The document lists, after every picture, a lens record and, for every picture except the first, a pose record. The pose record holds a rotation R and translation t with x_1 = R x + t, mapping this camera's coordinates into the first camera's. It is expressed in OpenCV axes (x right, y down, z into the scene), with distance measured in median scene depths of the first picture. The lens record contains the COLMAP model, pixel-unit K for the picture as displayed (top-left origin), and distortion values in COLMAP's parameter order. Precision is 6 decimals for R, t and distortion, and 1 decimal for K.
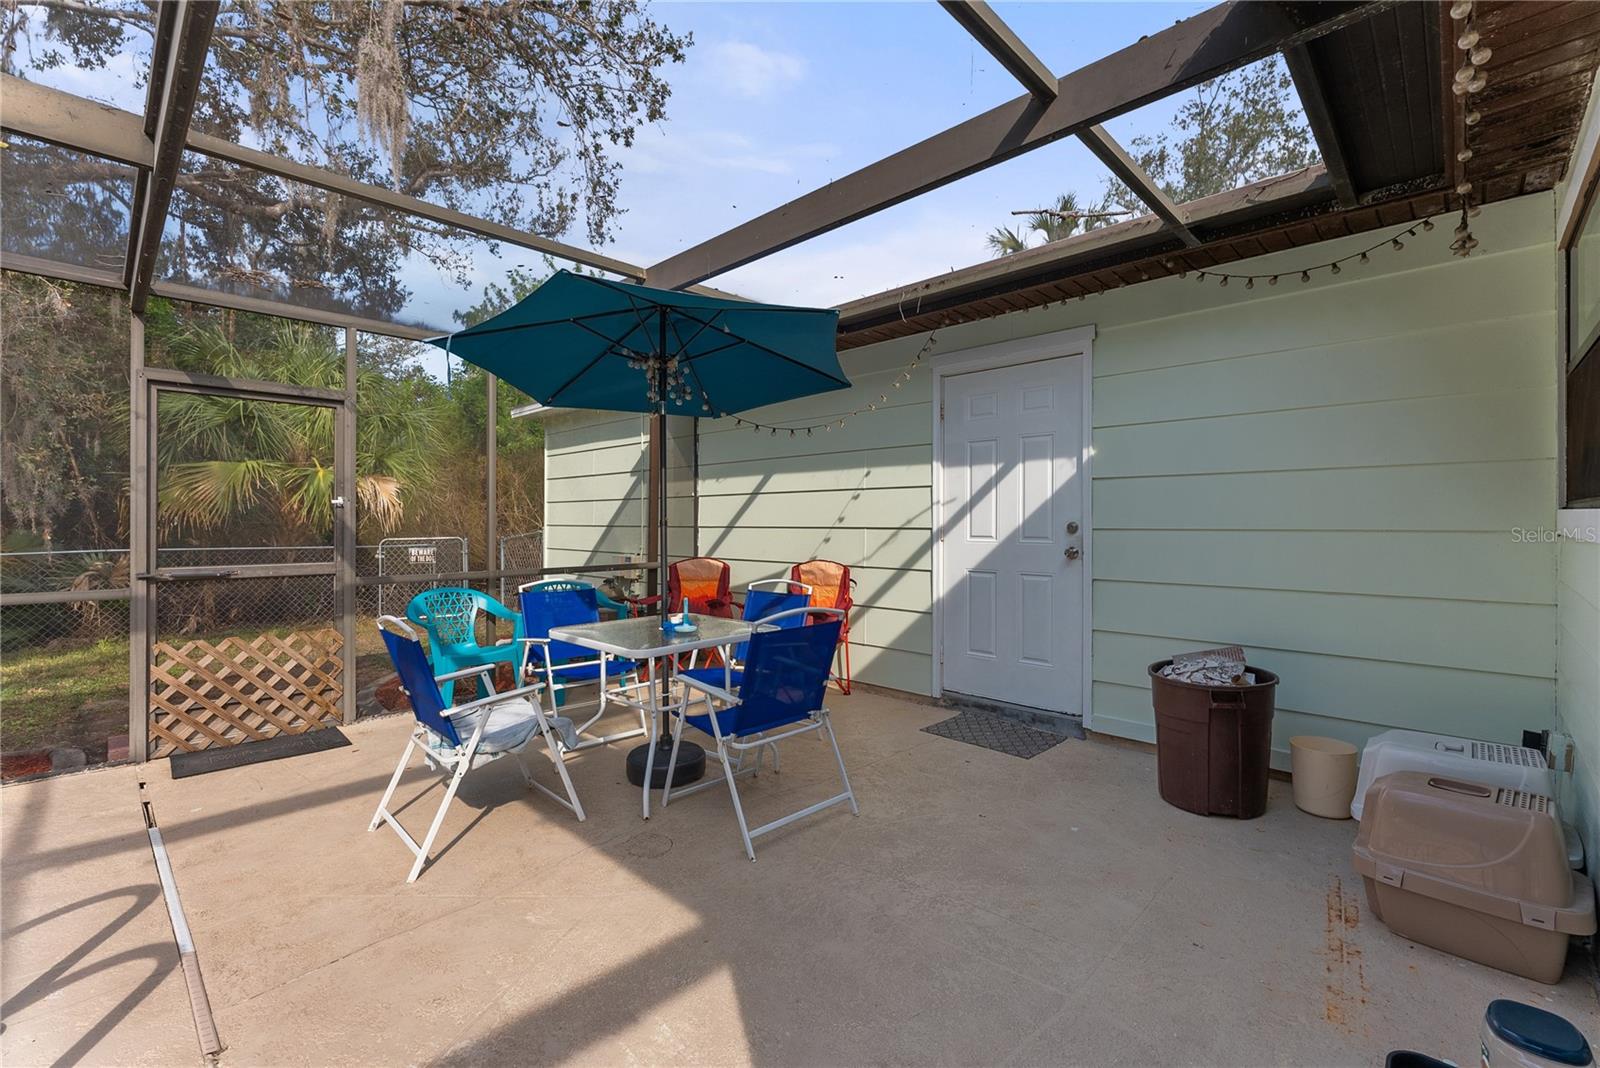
lens RADIAL K [[697.3, 0, 802.8], [0, 697.3, 542.3], [0, 0, 1]] dist [-0.002755, -0.000211]
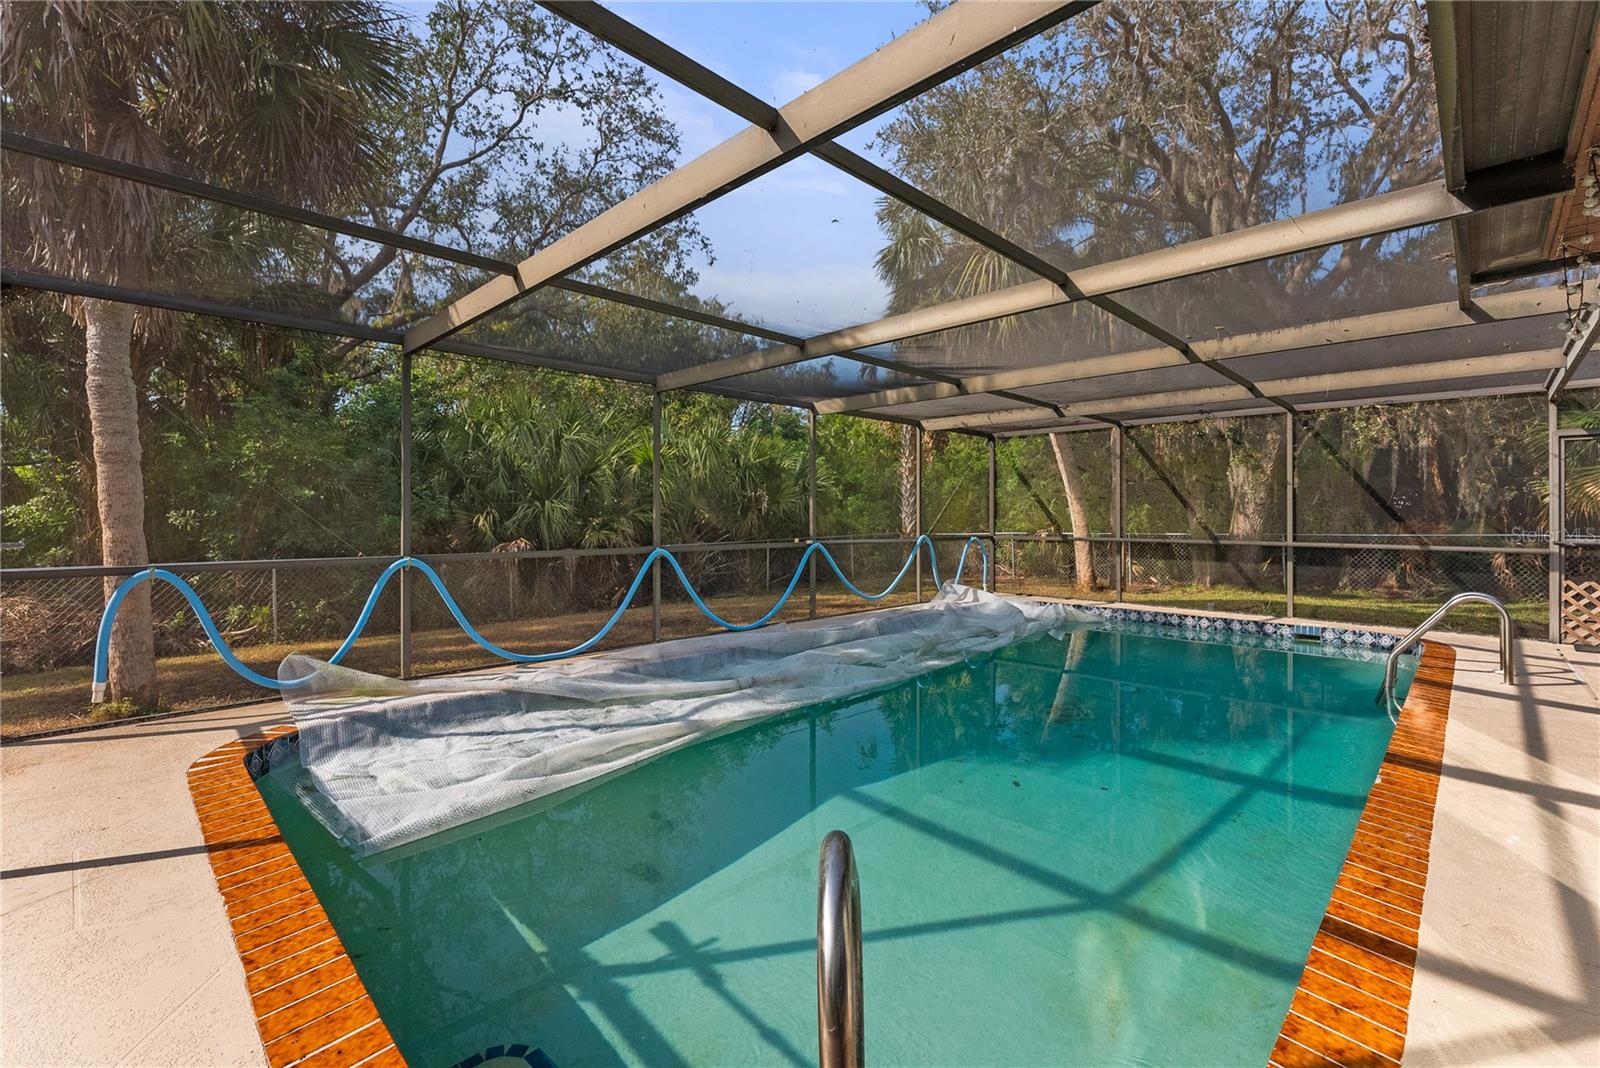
lens RADIAL K [[679.7, 0, 795.3], [0, 679.7, 502.9], [0, 0, 1]] dist [-0.001232, 0.000001]
pose [[-0.018114, -0.025863, -0.999501, 0.719825], [-0.023358, 0.999403, -0.025438, 0.027179], [0.999563, 0.022885, -0.018707, -0.798389]]
